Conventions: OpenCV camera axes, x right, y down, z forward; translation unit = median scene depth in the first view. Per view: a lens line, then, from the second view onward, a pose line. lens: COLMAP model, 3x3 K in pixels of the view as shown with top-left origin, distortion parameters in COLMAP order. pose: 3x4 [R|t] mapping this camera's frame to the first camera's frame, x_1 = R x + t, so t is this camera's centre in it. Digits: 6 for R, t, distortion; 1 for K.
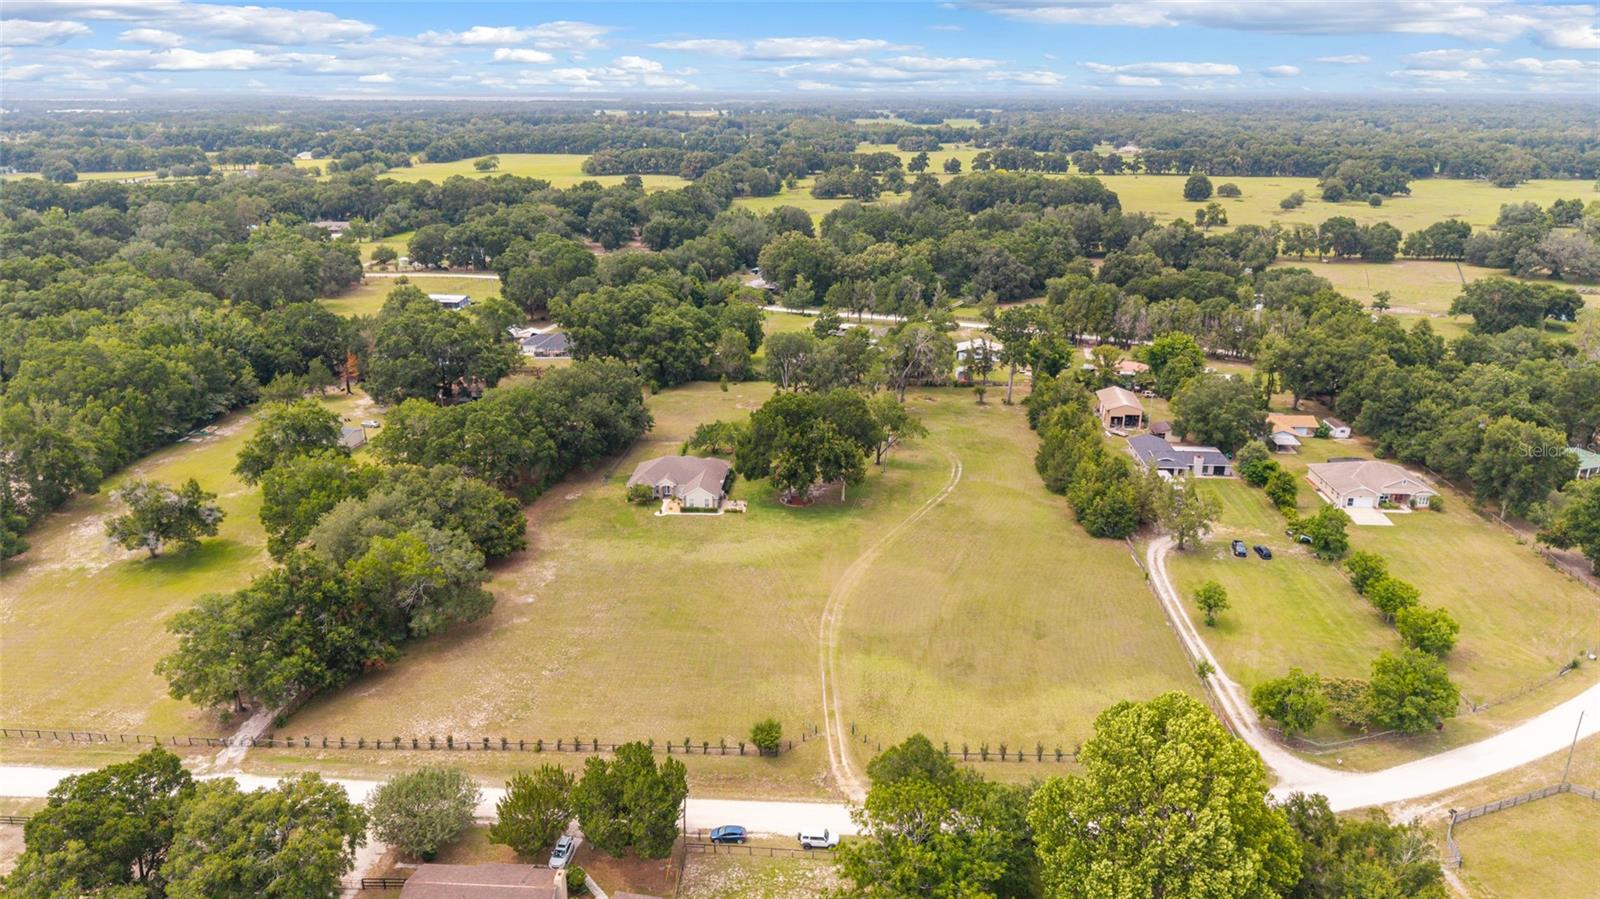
lens RADIAL K [[1066.1, 0, 798.9], [0, 1066.1, 469.5], [0, 0, 1]] dist [0.037064, -0.034795]
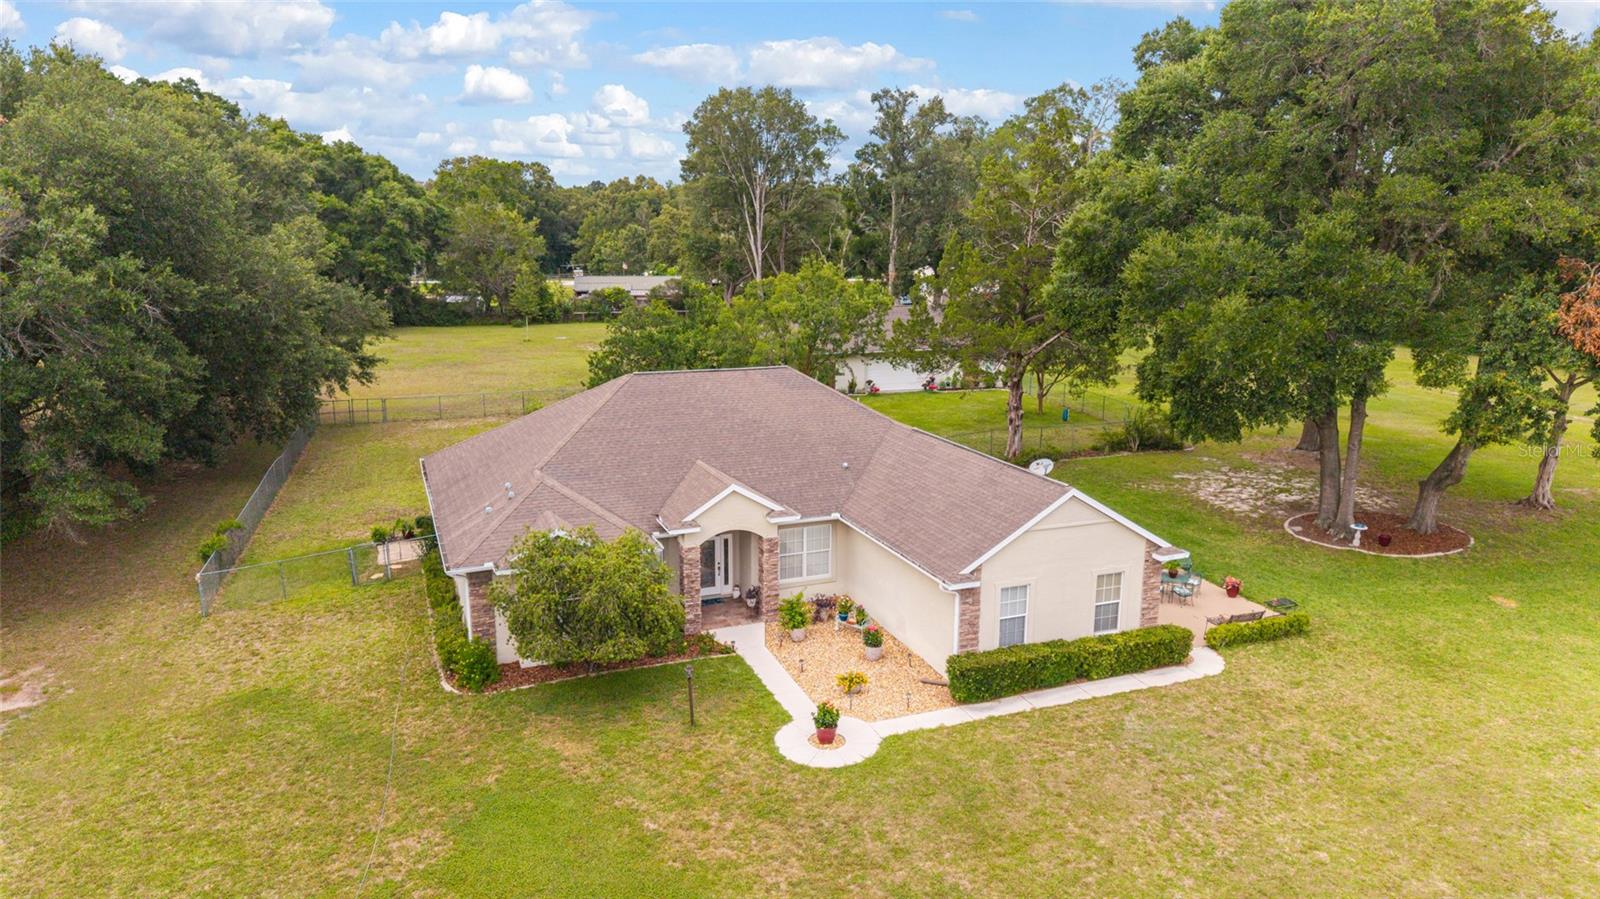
lens RADIAL K [[1066.1, 0, 798.9], [0, 1066.1, 469.5], [0, 0, 1]] dist [0.037064, -0.034795]
pose [[0.912204, -0.095980, 0.398335, -0.094082], [0.139011, 0.987012, -0.080518, 0.010508], [-0.385434, 0.128822, 0.913699, 0.469538]]
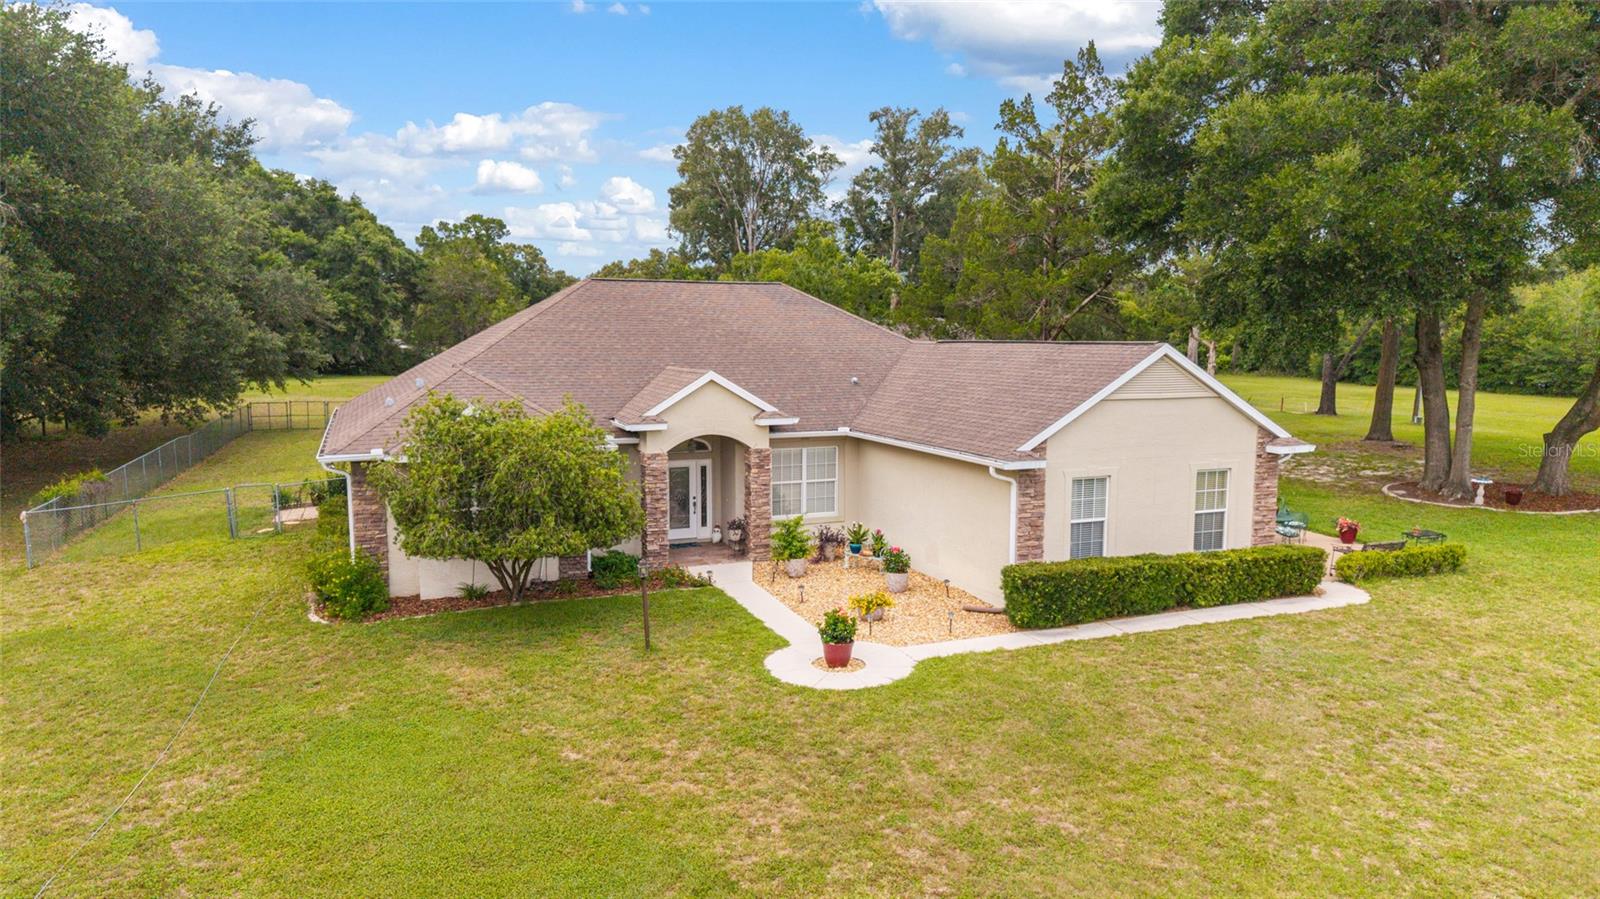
lens RADIAL K [[1066.1, 0, 798.9], [0, 1066.1, 469.5], [0, 0, 1]] dist [0.037064, -0.034795]
pose [[0.909909, -0.057542, 0.410797, -0.087973], [0.142659, 0.973332, -0.179649, 0.021490], [-0.389504, 0.222068, 0.893852, 0.488492]]
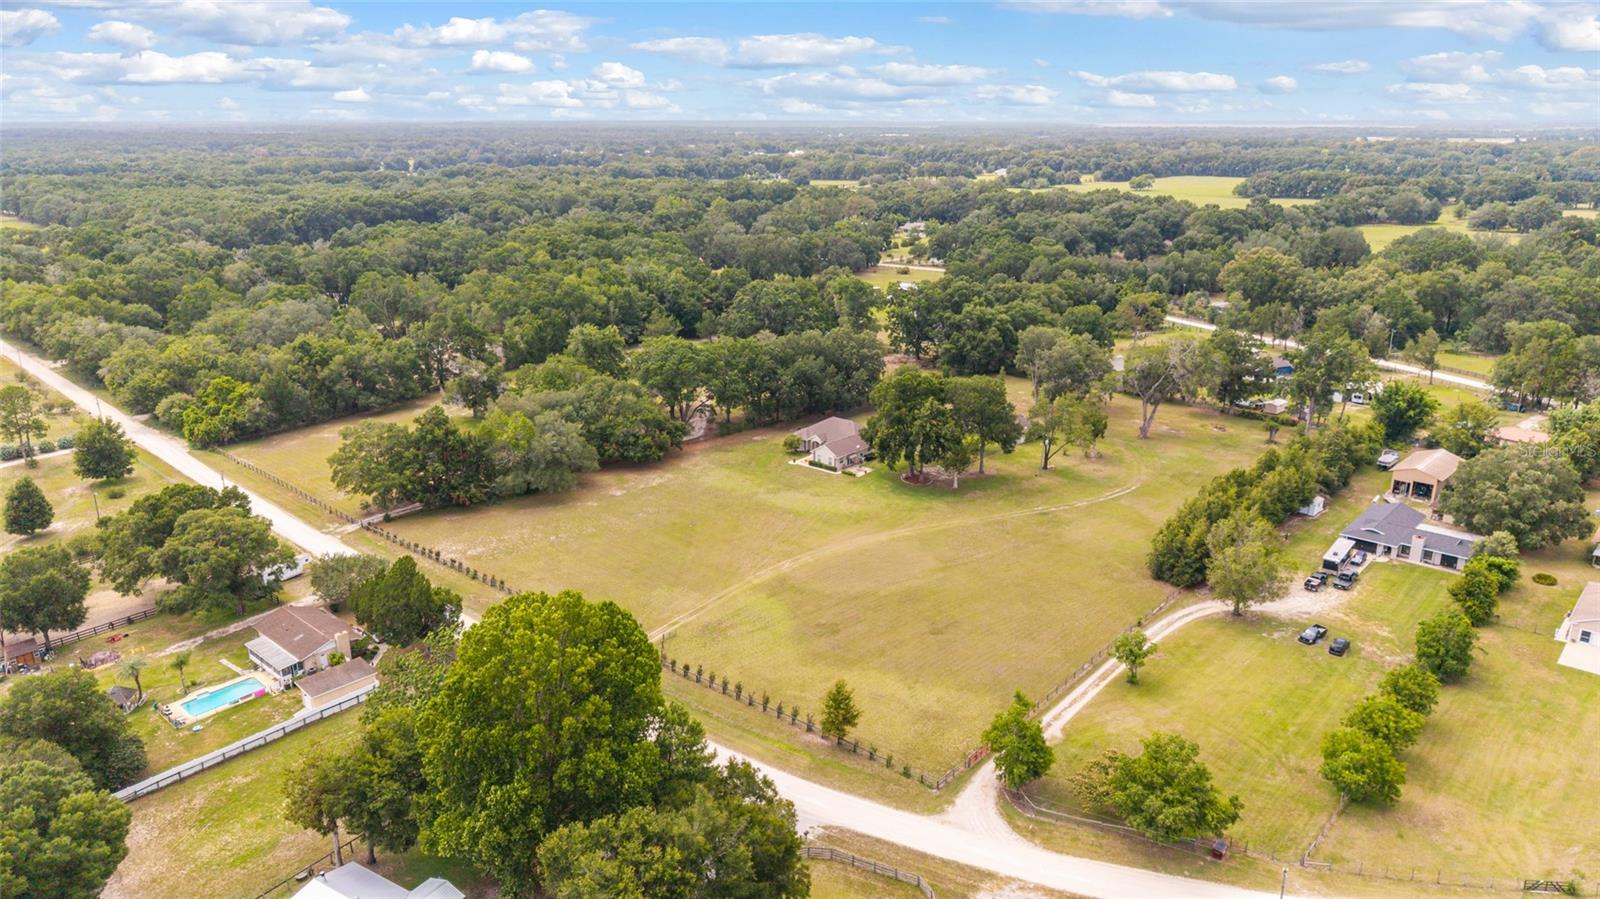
lens RADIAL K [[1066.1, 0, 798.9], [0, 1066.1, 469.5], [0, 0, 1]] dist [0.037064, -0.034795]
pose [[0.782896, 0.193153, -0.591410, 0.275145], [-0.207476, 0.977227, 0.044507, -0.000668], [0.586538, 0.087859, 0.805142, 0.067543]]
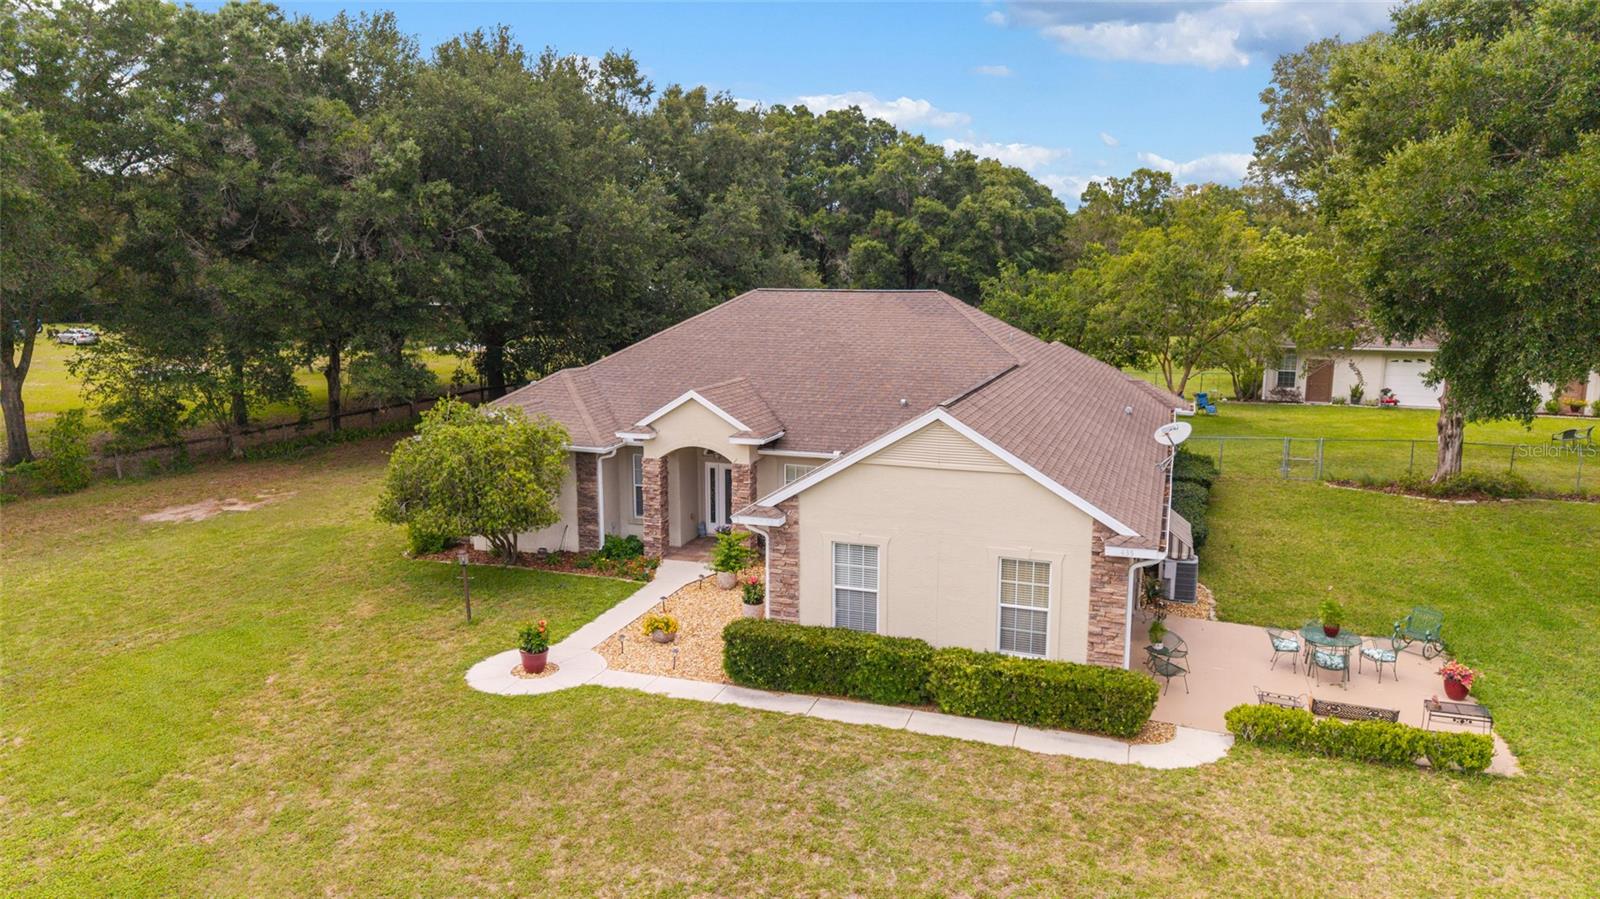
lens RADIAL K [[1066.1, 0, 798.9], [0, 1066.1, 469.5], [0, 0, 1]] dist [0.037064, -0.034795]
pose [[0.957213, 0.052413, -0.284598, -0.042194], [-0.096091, 0.985228, -0.141749, 0.018252], [0.272965, 0.163031, 0.948109, 0.482654]]
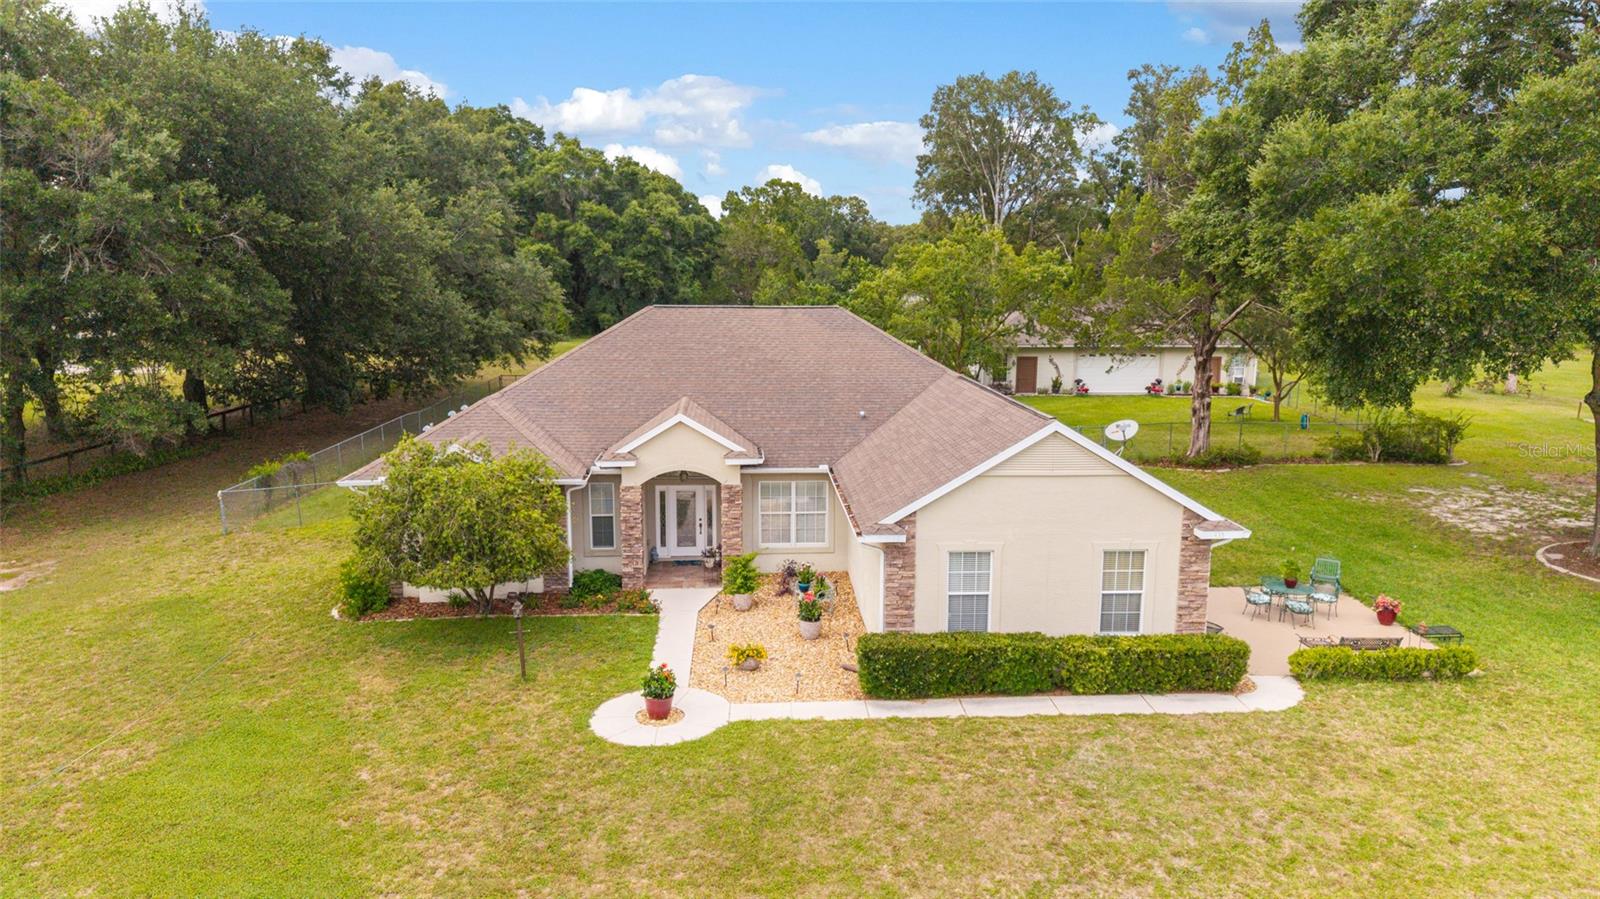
lens RADIAL K [[1063.2, 0, 797.8], [0, 1063.2, 475.9], [0, 0, 1]] dist [0.052943, -0.059062]
pose [[0.995255, -0.020747, 0.095065, -0.066645], [0.034695, 0.988452, -0.147510, 0.018202], [-0.090907, 0.150108, 0.984481, 0.478880]]
